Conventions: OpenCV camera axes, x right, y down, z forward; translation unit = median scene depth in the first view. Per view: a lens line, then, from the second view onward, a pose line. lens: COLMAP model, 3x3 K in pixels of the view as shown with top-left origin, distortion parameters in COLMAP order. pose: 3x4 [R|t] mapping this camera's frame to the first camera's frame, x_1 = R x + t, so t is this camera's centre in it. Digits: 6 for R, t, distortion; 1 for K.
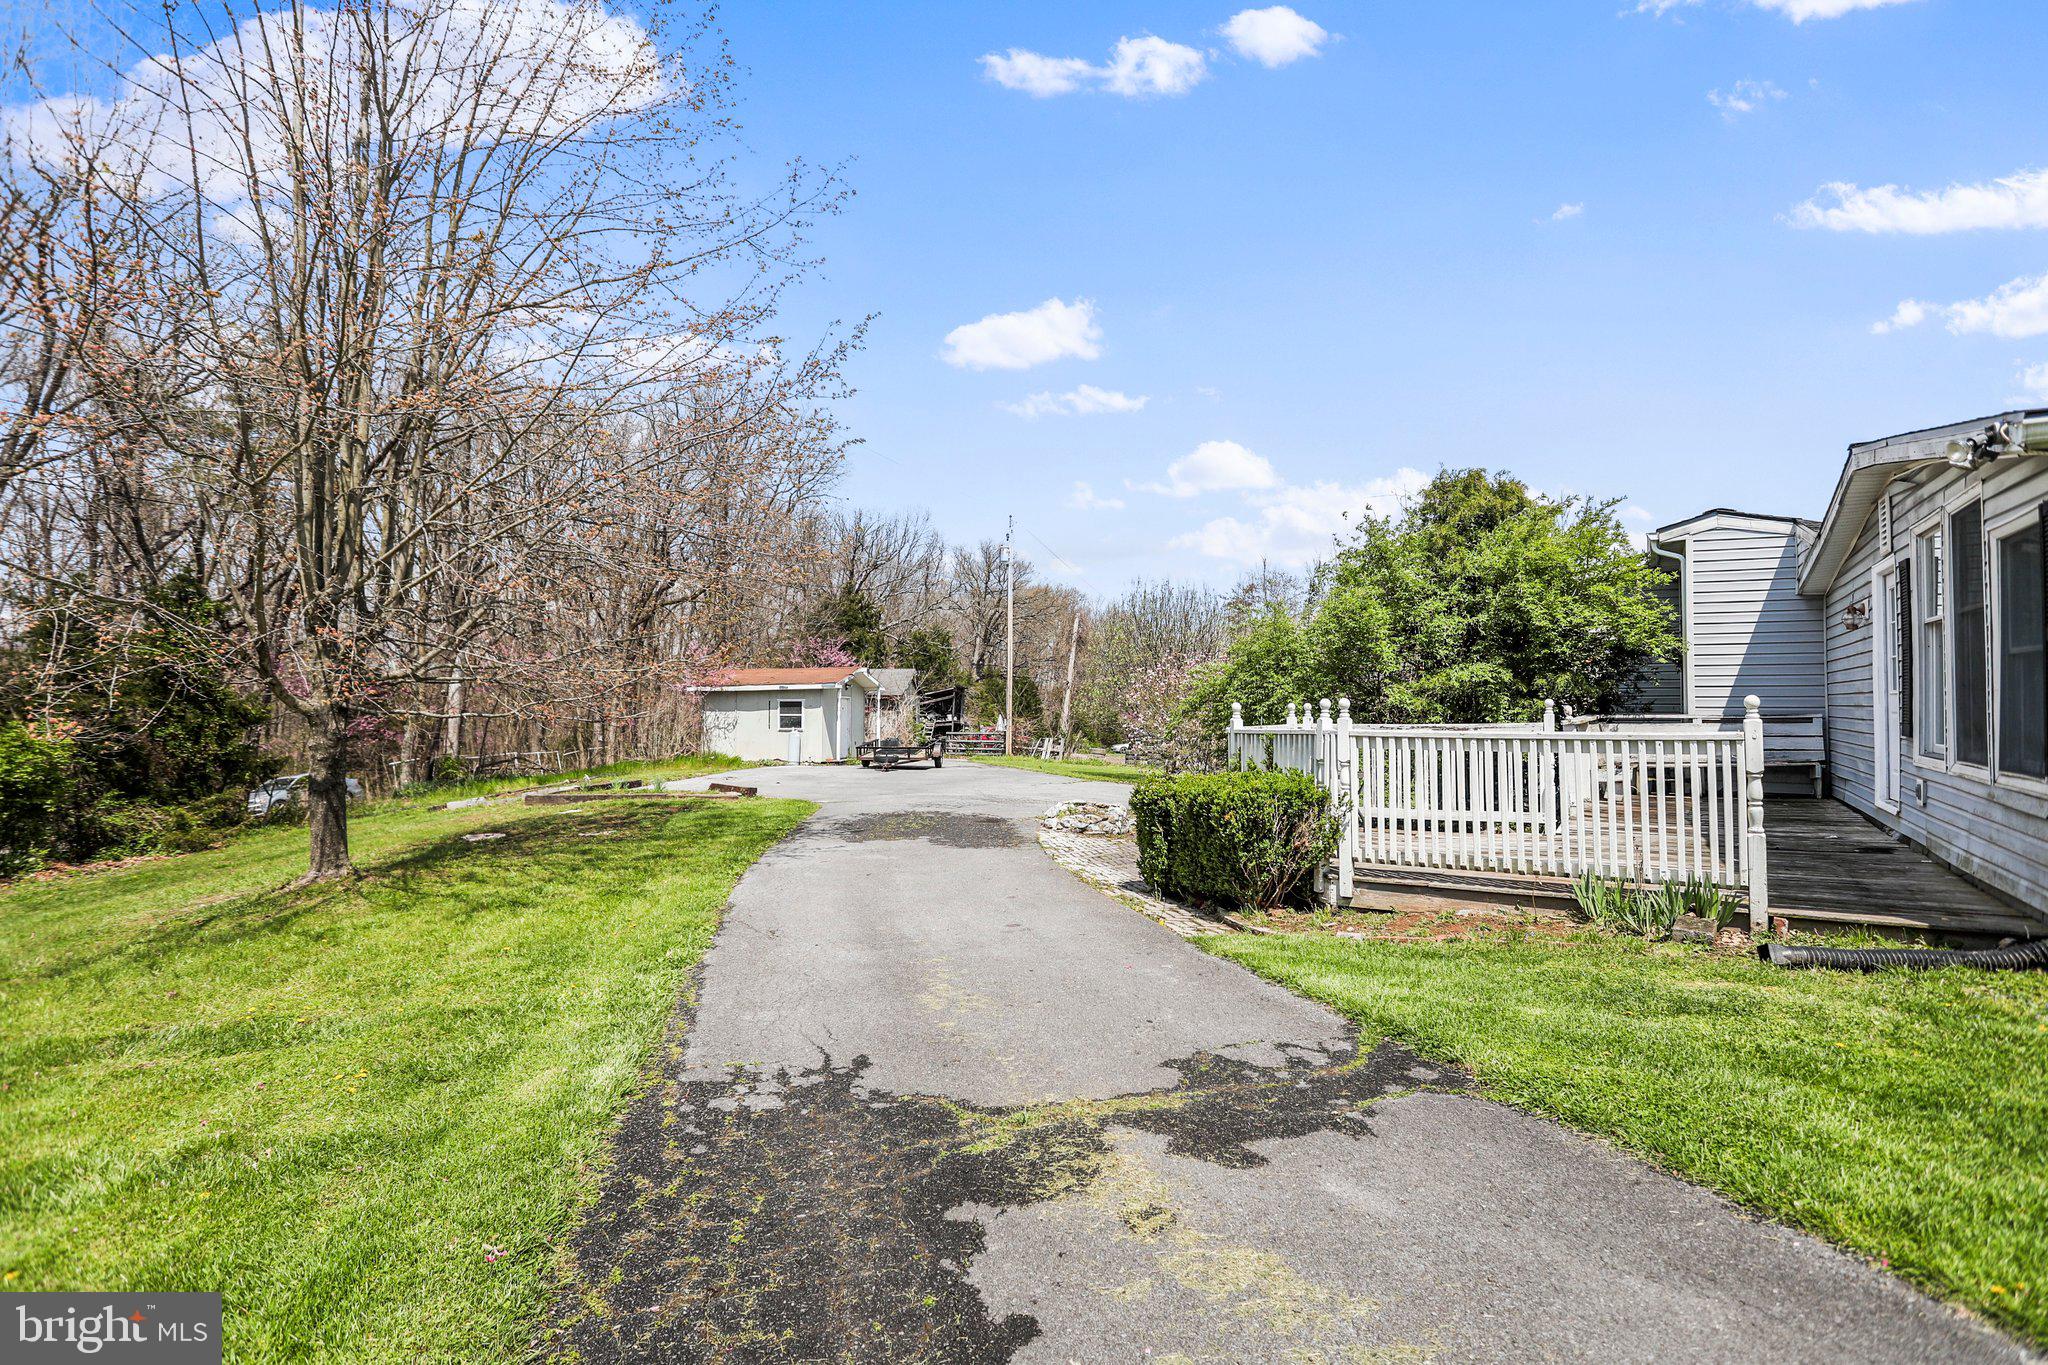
lens RADIAL K [[998.4, 0, 1022.9], [0, 998.4, 675.4], [0, 0, 1]] dist [-0.017728, 0.002423]
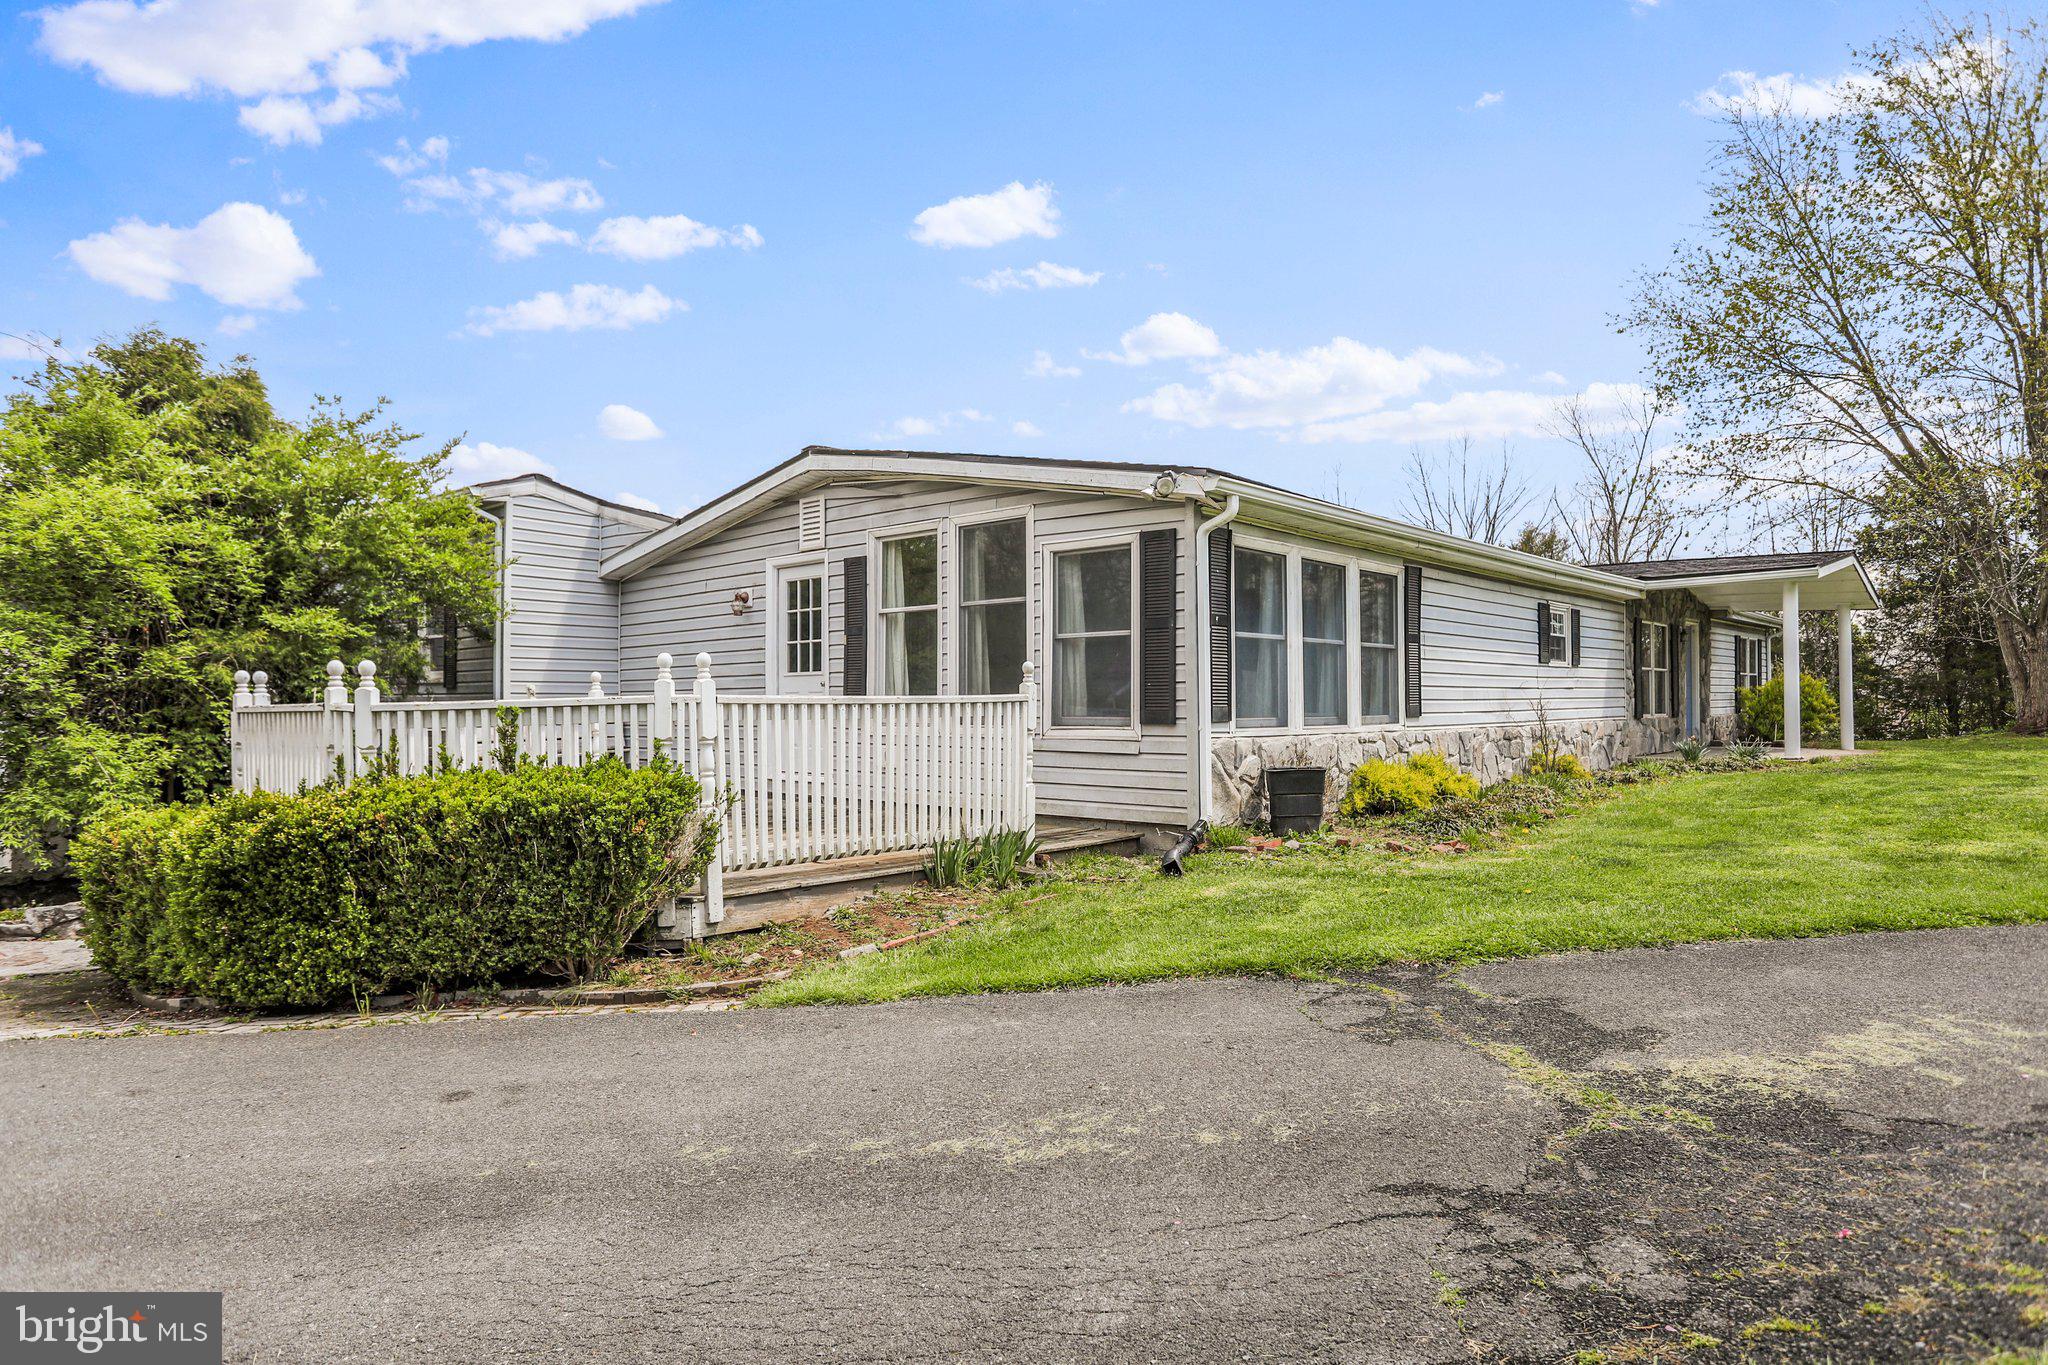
lens RADIAL K [[1208.4, 0, 1021.2], [0, 1208.4, 691.7], [0, 0, 1]] dist [-0.022202, 0.002906]
pose [[0.152975, 0.013757, 0.988134, -0.845797], [-0.017917, 0.999777, -0.011145, 0.095296], [-0.988068, -0.016000, 0.153187, 1.042008]]
